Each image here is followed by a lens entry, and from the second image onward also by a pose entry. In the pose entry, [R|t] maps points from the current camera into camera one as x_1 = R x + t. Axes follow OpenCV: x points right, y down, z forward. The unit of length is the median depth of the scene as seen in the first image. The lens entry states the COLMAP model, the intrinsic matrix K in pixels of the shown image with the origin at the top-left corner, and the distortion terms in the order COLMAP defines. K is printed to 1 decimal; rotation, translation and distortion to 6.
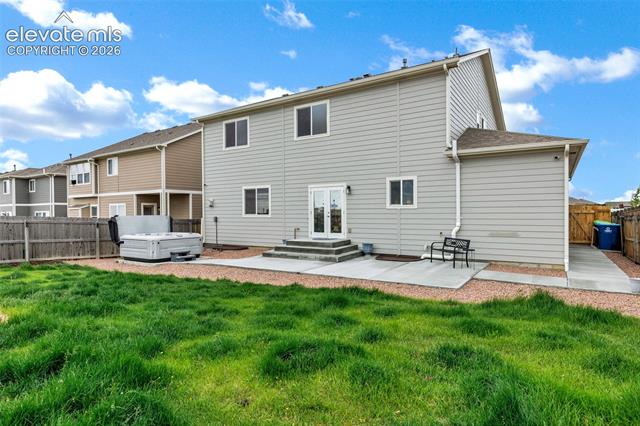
lens RADIAL K [[365.5, 0, 318.8], [0, 365.5, 211.9], [0, 0, 1]] dist [0.017226, -0.001606]
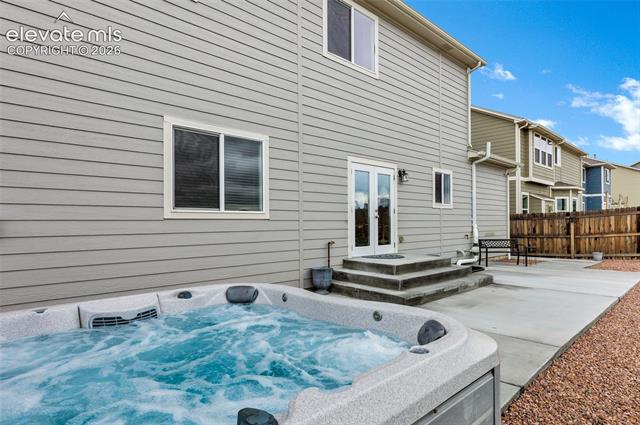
lens RADIAL K [[365.5, 0, 325.2], [0, 365.5, 224.2], [0, 0, 1]] dist [0.017226, -0.001606]
pose [[0.226599, 0.005554, 0.973972, -0.557943], [0.007144, 0.999947, -0.007364, 0.027331], [-0.973962, 0.008627, 0.226547, 0.953432]]
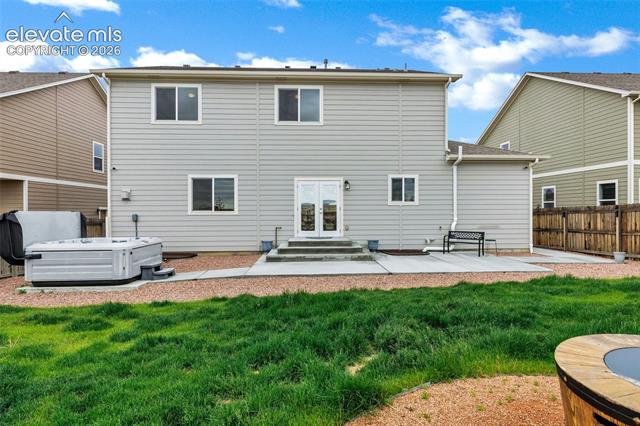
lens RADIAL K [[365.5, 0, 320.7], [0, 365.5, 208.9], [0, 0, 1]] dist [0.017226, -0.001606]
pose [[0.807541, 0.009021, 0.589742, -0.515532], [-0.001969, 0.999919, -0.012599, 0.013500], [-0.589808, 0.009013, 0.807493, 0.264014]]
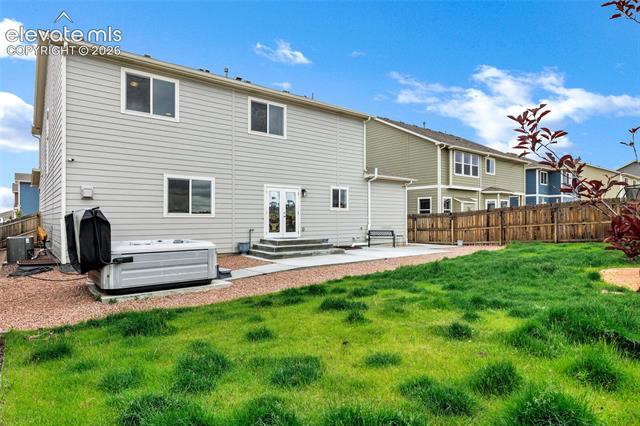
lens RADIAL K [[365.5, 0, 319.4], [0, 365.5, 217.6], [0, 0, 1]] dist [0.017226, -0.001606]
pose [[0.319512, 0.012721, 0.947497, -0.931340], [-0.000383, 0.999912, -0.013296, 0.029592], [-0.947582, 0.003885, 0.319489, 0.576730]]
